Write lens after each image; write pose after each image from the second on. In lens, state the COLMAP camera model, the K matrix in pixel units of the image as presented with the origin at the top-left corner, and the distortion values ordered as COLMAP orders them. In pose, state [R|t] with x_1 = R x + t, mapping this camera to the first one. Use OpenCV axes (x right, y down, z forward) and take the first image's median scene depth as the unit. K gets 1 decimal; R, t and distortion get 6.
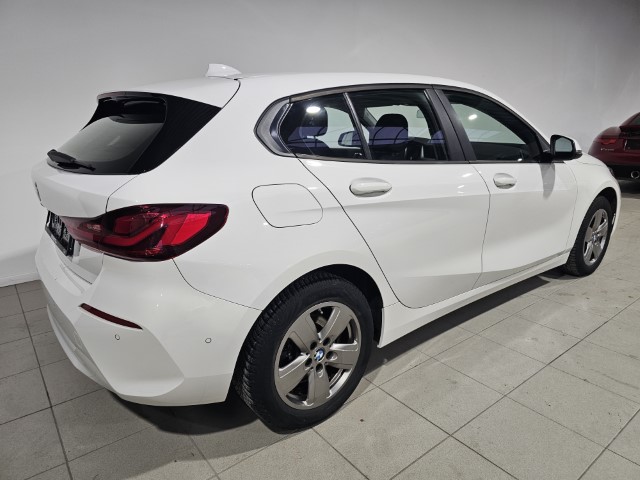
lens RADIAL K [[430.5, 0, 320.0], [0, 430.5, 240.0], [0, 0, 1]] dist [0.062073, -0.001383]
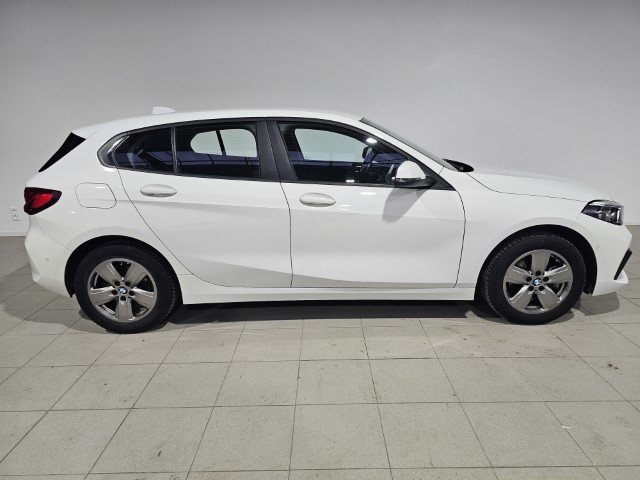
lens RADIAL K [[430.5, 0, 320.0], [0, 430.5, 240.0], [0, 0, 1]] dist [0.062073, -0.001383]
pose [[0.775980, 0.161883, -0.609630, 1.480273], [-0.157260, 0.985637, 0.061557, -0.133354], [0.610839, 0.048104, 0.790293, 0.144238]]
